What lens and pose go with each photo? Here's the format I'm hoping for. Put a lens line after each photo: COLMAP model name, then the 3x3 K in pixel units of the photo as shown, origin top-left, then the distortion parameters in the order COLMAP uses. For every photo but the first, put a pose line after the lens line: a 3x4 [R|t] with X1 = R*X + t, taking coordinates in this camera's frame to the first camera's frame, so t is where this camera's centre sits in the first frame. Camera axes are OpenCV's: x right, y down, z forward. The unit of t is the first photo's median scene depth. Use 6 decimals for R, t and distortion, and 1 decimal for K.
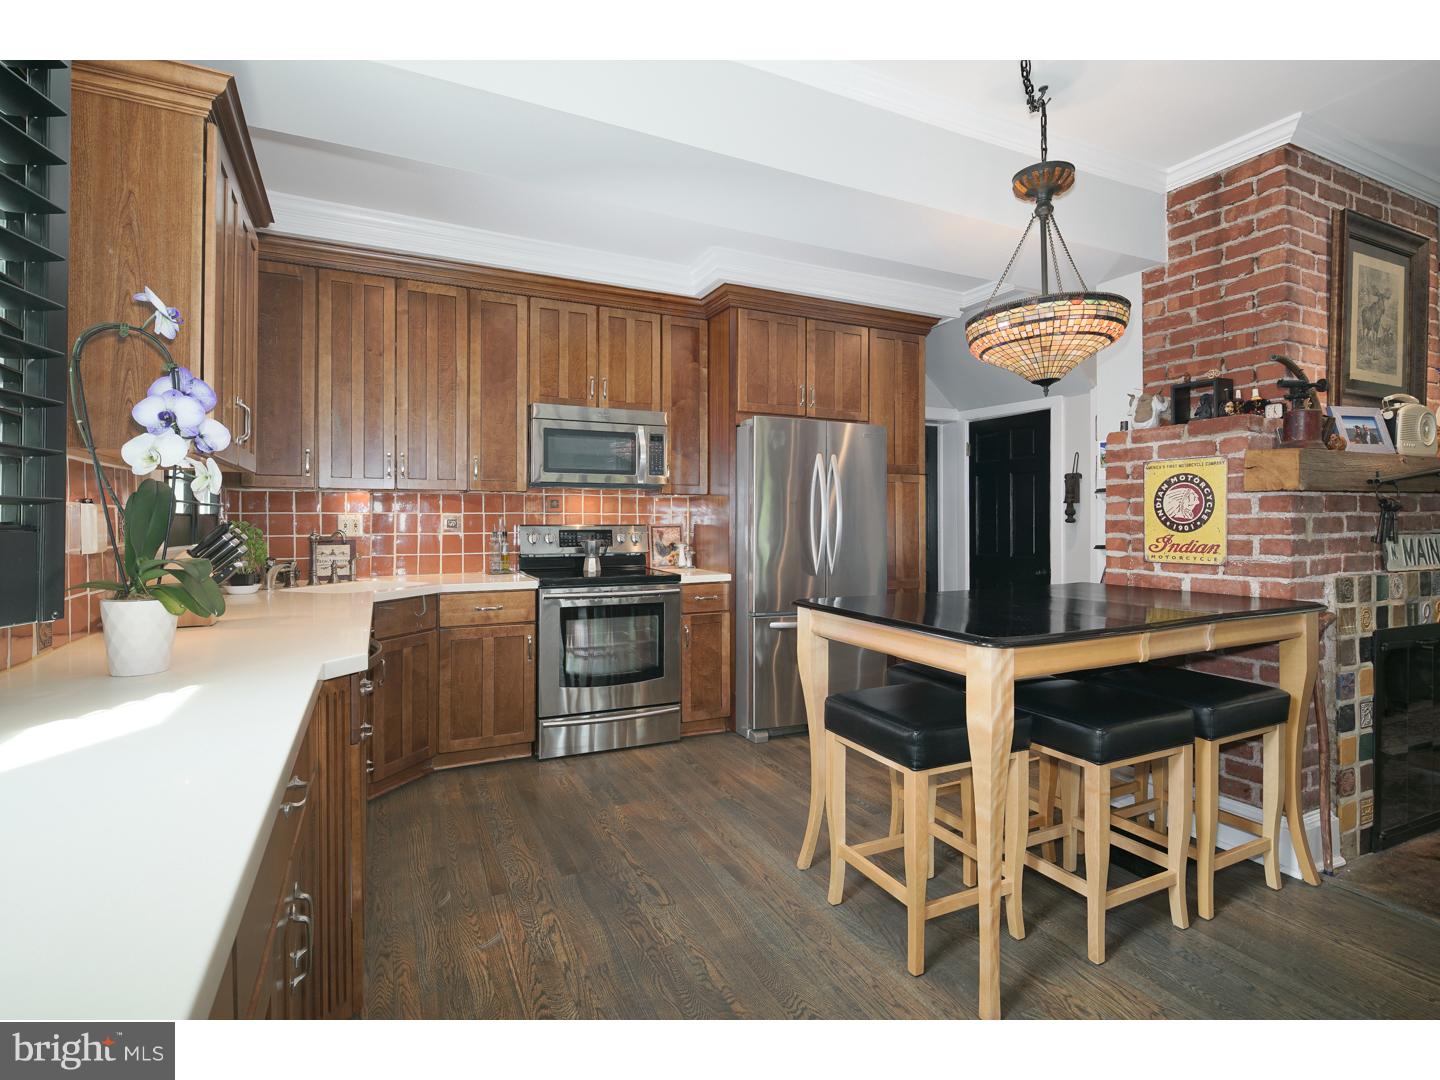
lens RADIAL K [[710.1, 0, 721.7], [0, 710.1, 518.7], [0, 0, 1]] dist [0.000265, 0.000207]
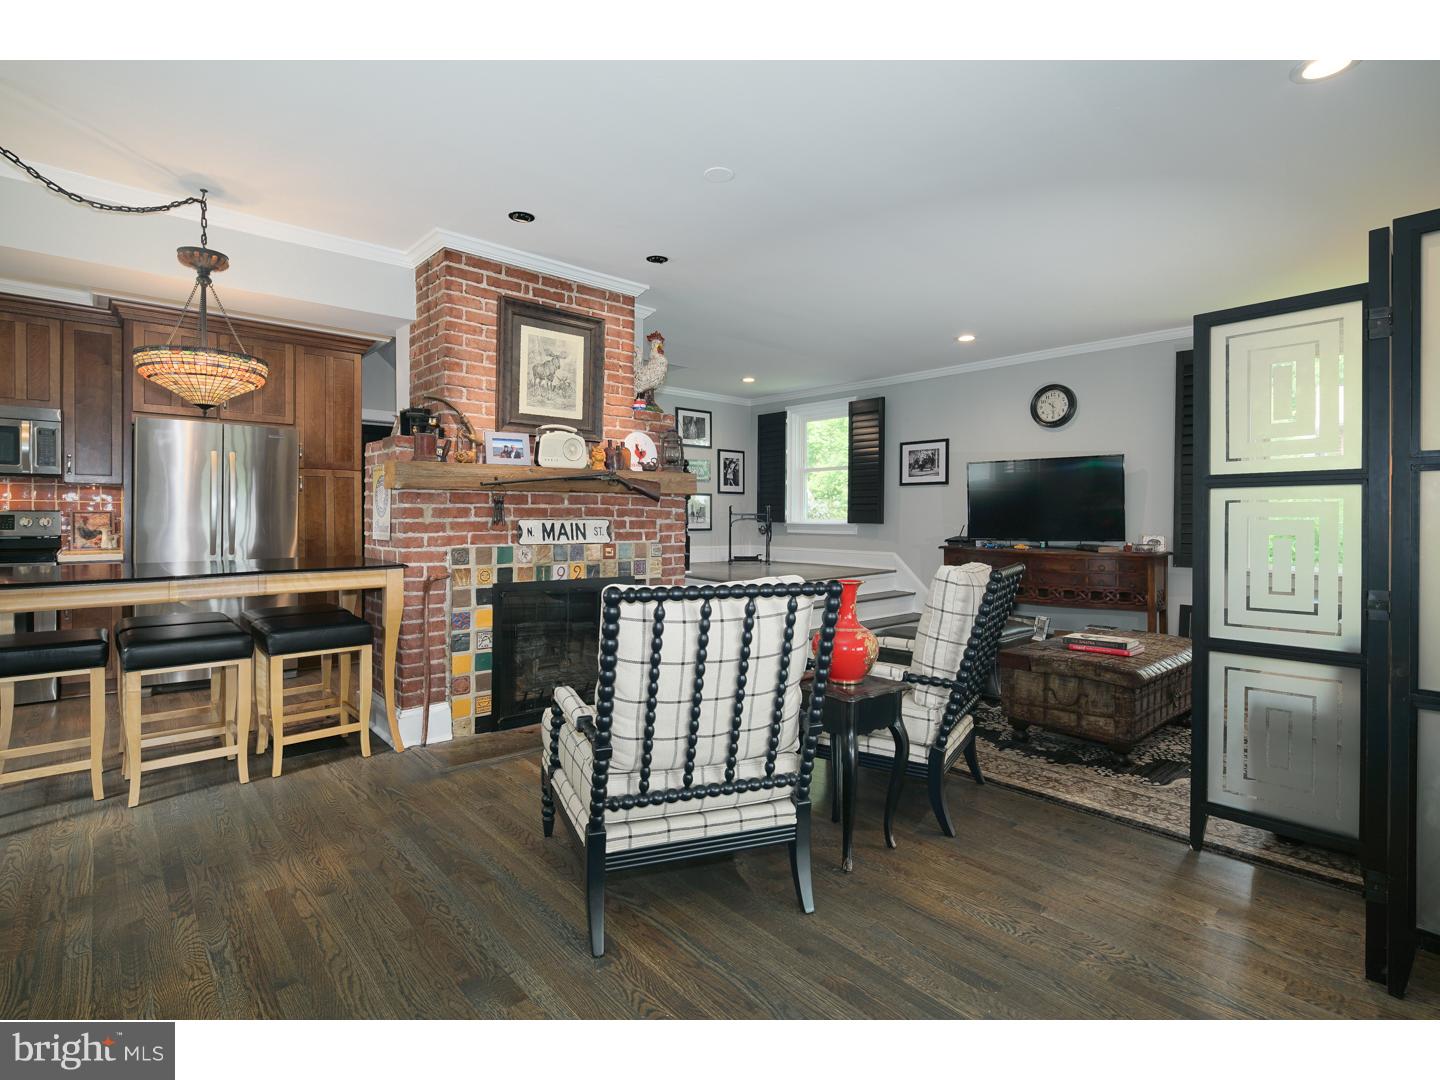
lens RADIAL K [[696.4, 0, 714.5], [0, 696.4, 521.4], [0, 0, 1]] dist [0.001154, -0.000126]
pose [[0.961297, 0.003993, 0.275487, 0.926222], [-0.008592, 0.999843, 0.015490, 0.000032], [-0.275382, -0.017258, 0.961180, -0.510772]]
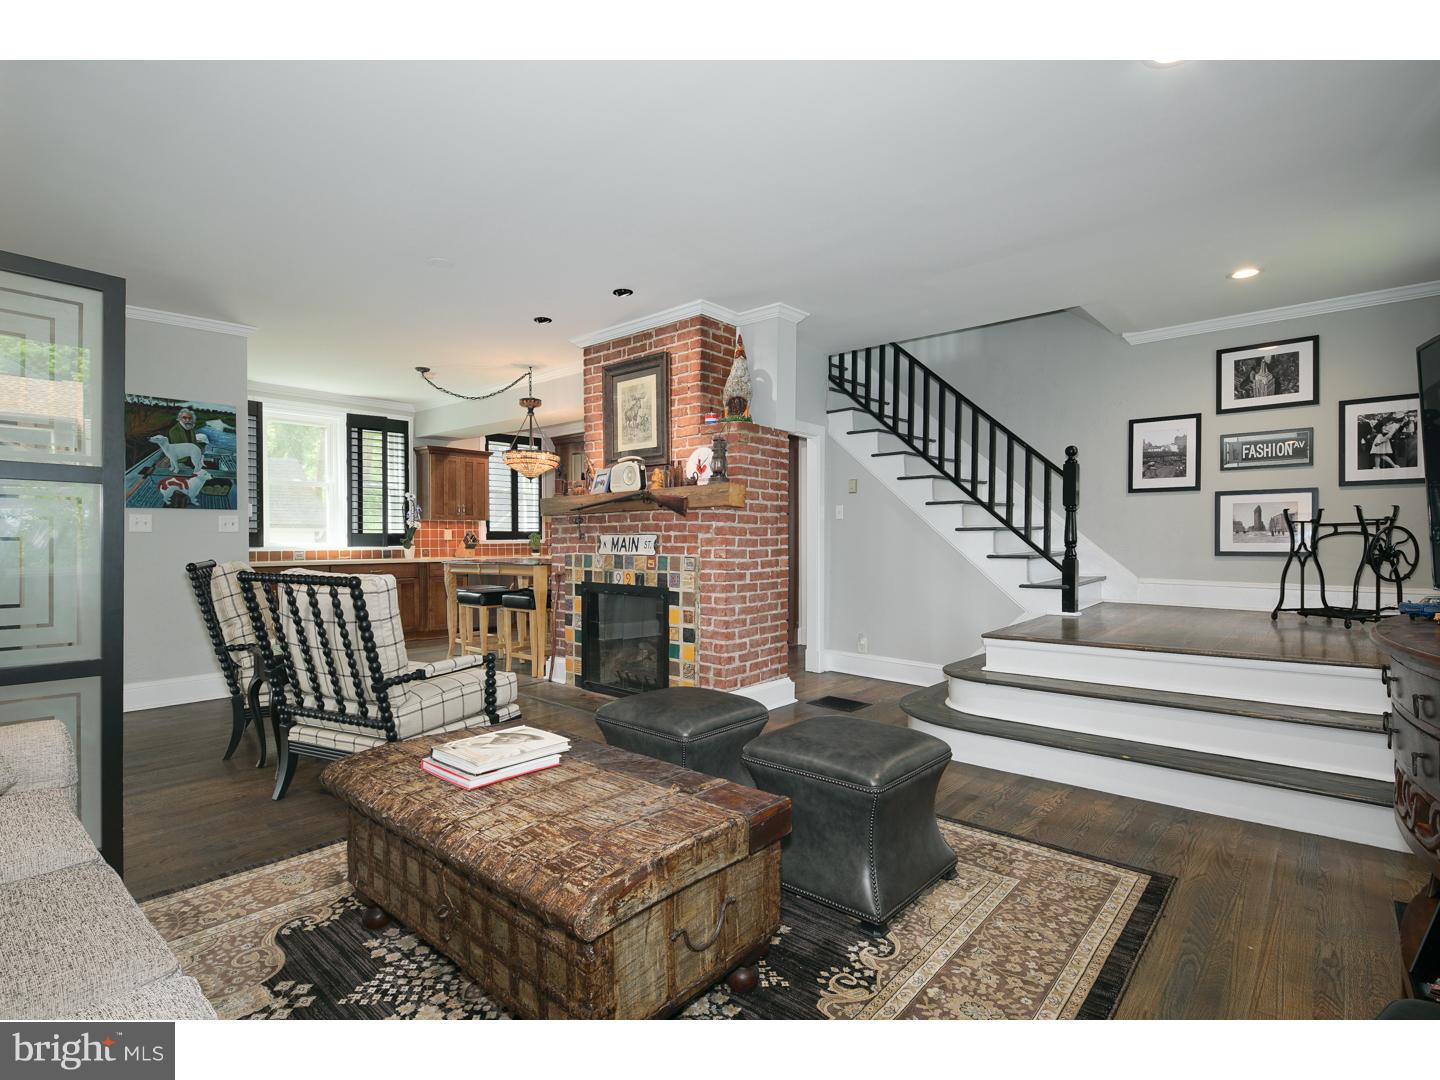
lens RADIAL K [[705.1, 0, 718.5], [0, 705.1, 547.5], [0, 0, 1]] dist [0.000220, -0.000184]
pose [[0.396210, 0.009740, -0.918108, 2.842083], [0.009056, 0.999854, 0.014516, 0.031654], [0.918115, -0.014065, 0.396064, 0.534202]]
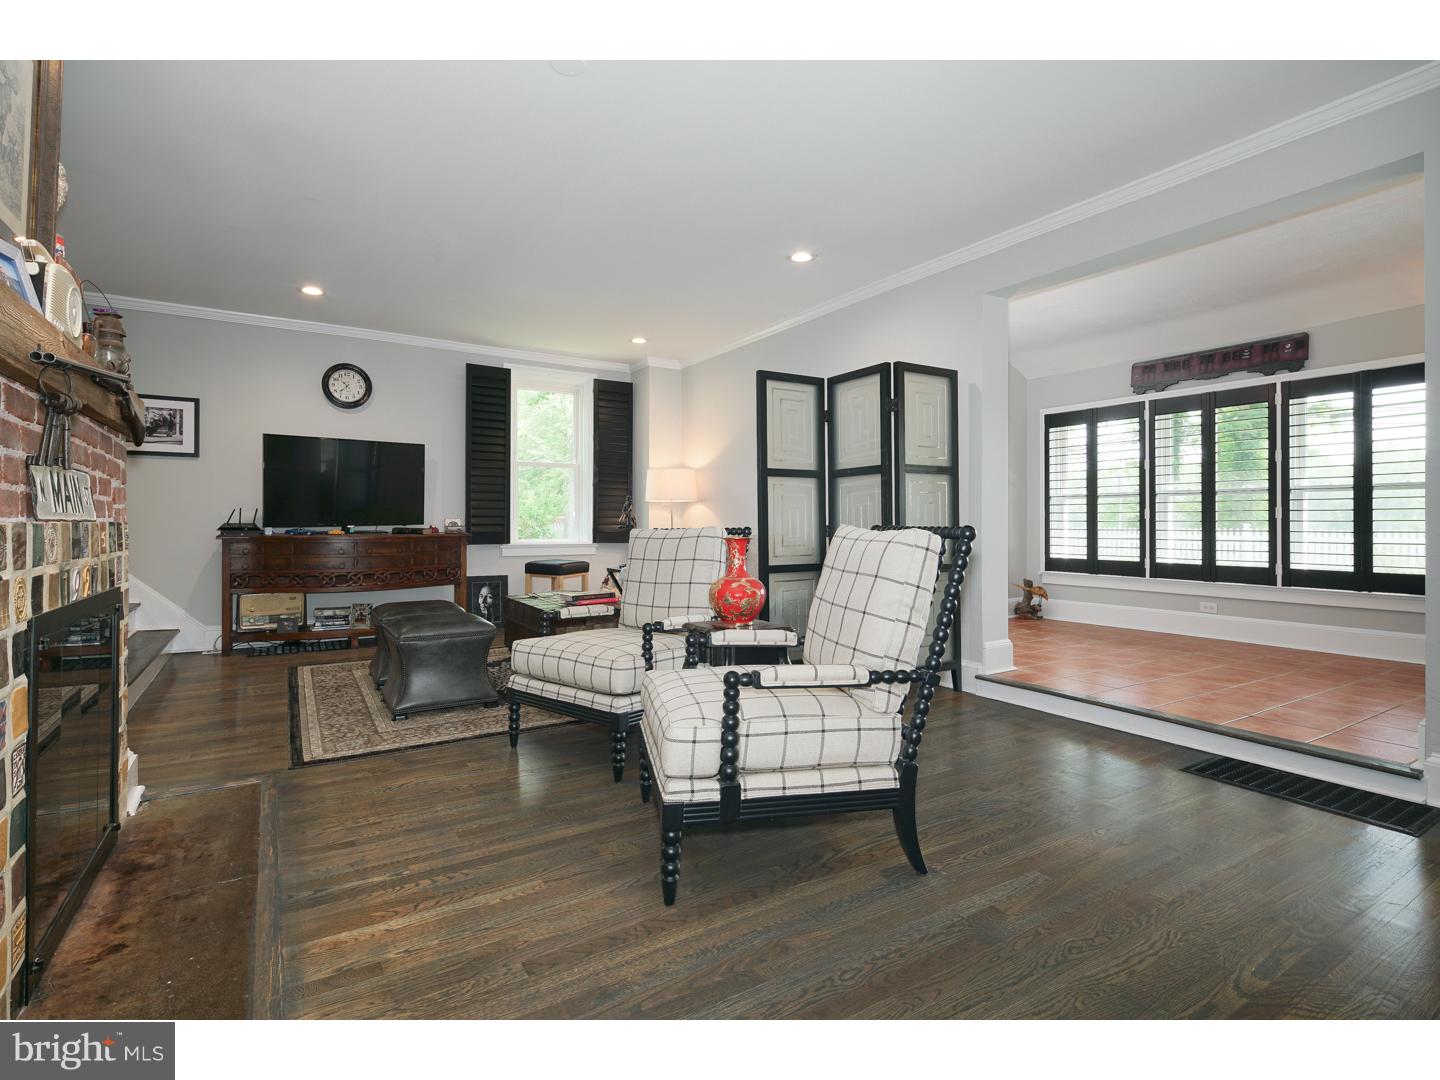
lens RADIAL K [[696.4, 0, 714.5], [0, 696.4, 521.4], [0, 0, 1]] dist [0.001154, -0.000126]
pose [[-0.106346, 0.001544, 0.994328, 0.284708], [-0.012189, 0.999922, -0.002856, 0.070480], [-0.994254, -0.012423, -0.106319, 0.489069]]
